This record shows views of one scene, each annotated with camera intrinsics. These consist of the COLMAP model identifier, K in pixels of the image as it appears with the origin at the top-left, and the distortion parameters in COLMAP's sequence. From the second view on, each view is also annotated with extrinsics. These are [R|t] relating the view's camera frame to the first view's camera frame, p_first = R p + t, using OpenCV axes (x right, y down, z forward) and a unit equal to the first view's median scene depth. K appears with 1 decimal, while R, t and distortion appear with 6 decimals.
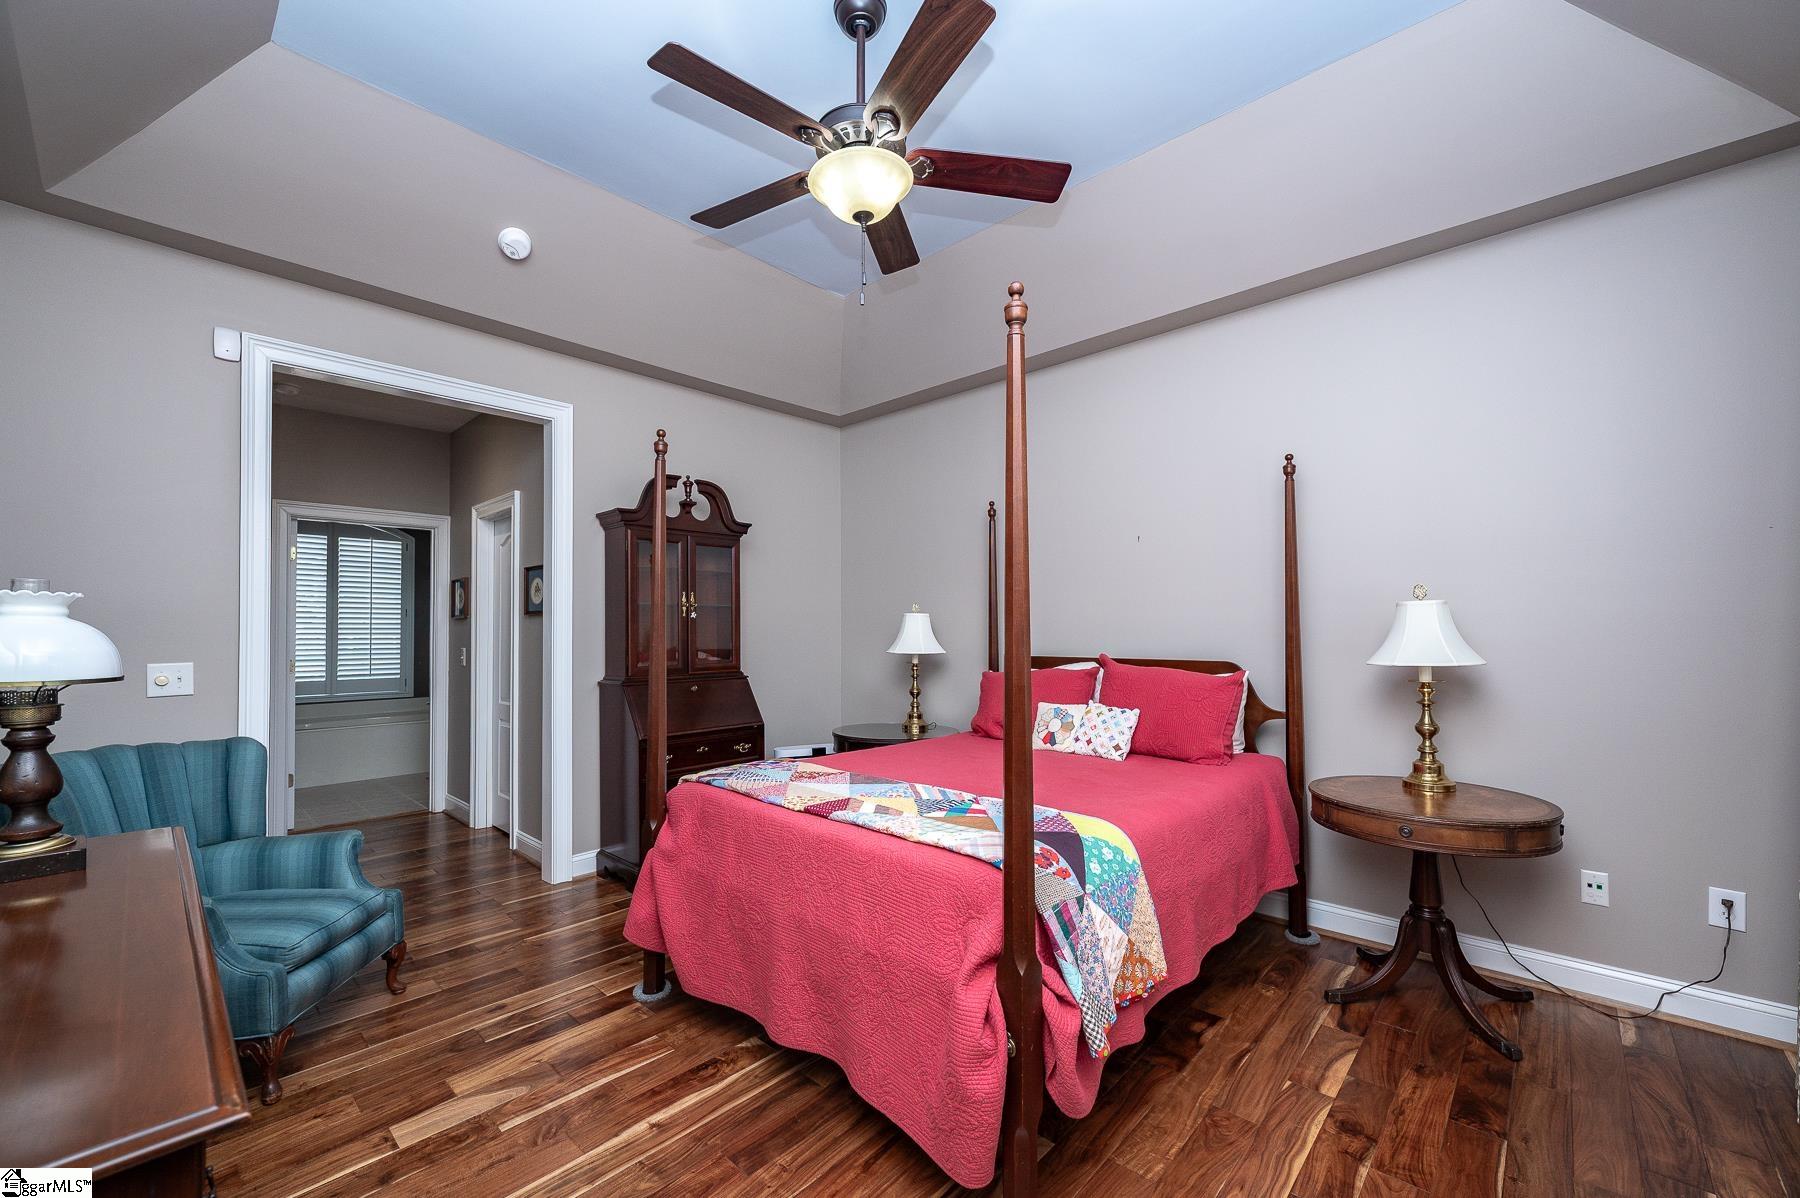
lens RADIAL K [[728.9, 0, 893.4], [0, 728.9, 616.9], [0, 0, 1]] dist [-0.000145, 0.000003]
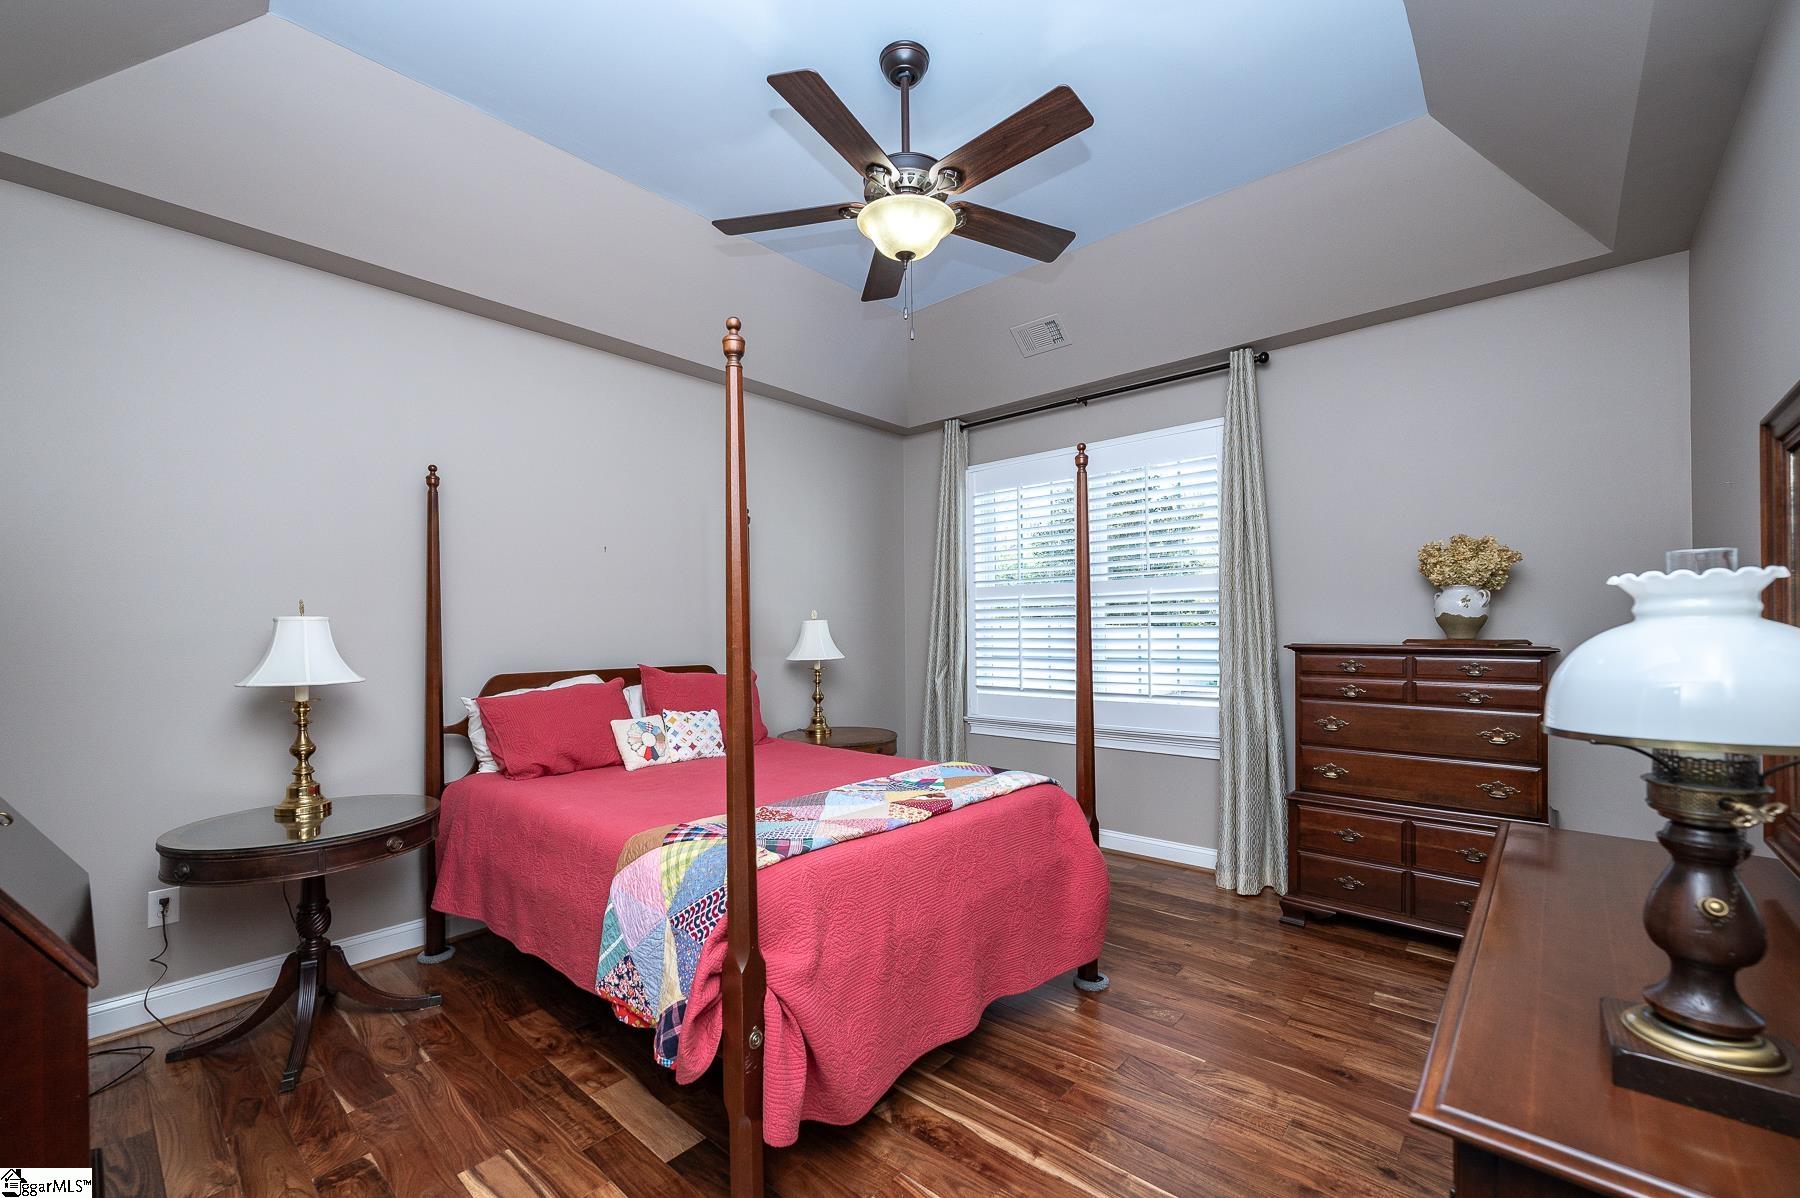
lens RADIAL K [[716.0, 0, 894.0], [0, 716.0, 638.8], [0, 0, 1]] dist [0.000182, 0.000034]
pose [[-0.010951, 0.003282, 0.999935, -0.615256], [-0.002804, 0.999991, -0.003313, 0.015900], [-0.999936, -0.002840, -0.010941, 0.584810]]
